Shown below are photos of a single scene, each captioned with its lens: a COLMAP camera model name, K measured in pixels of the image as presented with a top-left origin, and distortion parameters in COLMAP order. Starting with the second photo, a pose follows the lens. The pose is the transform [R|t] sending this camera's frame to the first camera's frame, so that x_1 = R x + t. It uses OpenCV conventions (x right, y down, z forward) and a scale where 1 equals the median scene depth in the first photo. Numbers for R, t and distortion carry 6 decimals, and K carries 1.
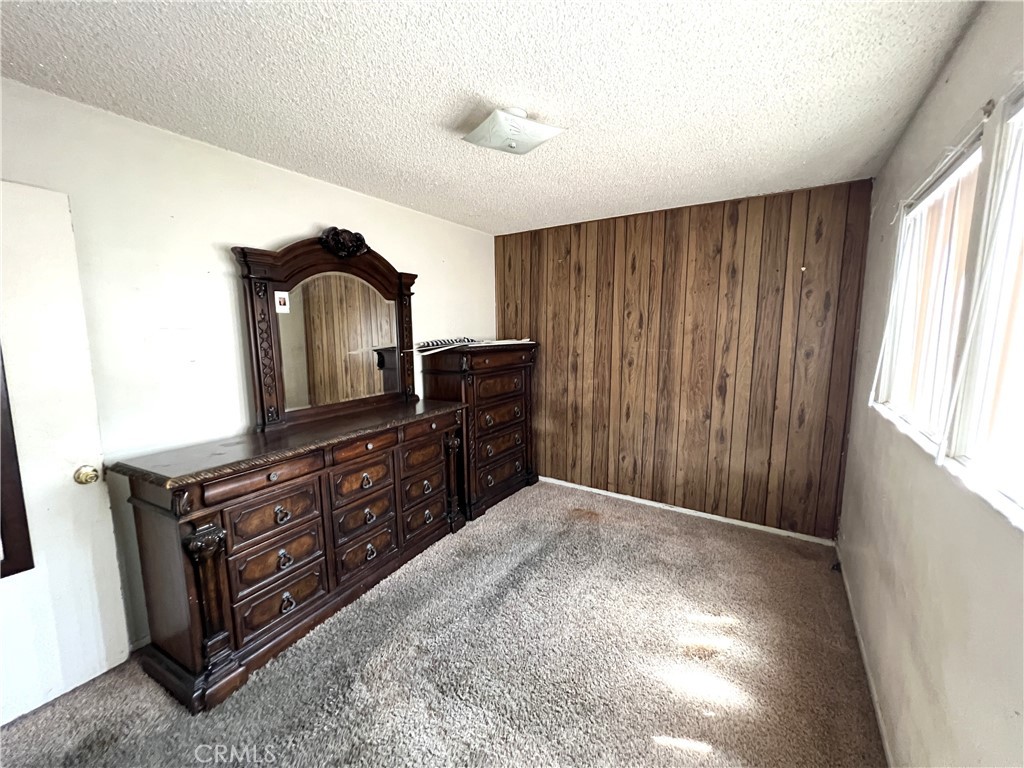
lens RADIAL K [[411.2, 0, 512.0], [0, 411.2, 384.0], [0, 0, 1]] dist [0.001367, 0.000052]
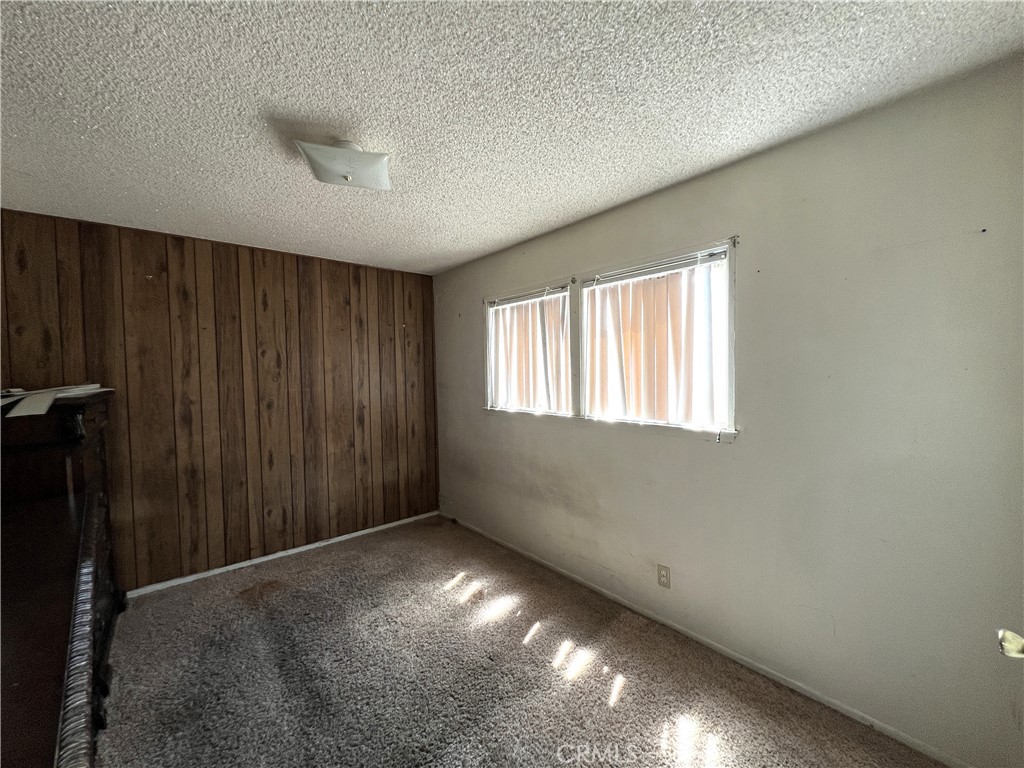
lens RADIAL K [[411.0, 0, 512.0], [0, 411.0, 384.0], [0, 0, 1]] dist [-0.001581, 0.000259]
pose [[0.280048, -0.033133, 0.959414, -0.460951], [0.140671, 0.990033, -0.006871, -0.016637], [-0.949624, 0.136886, 0.281917, 0.228709]]
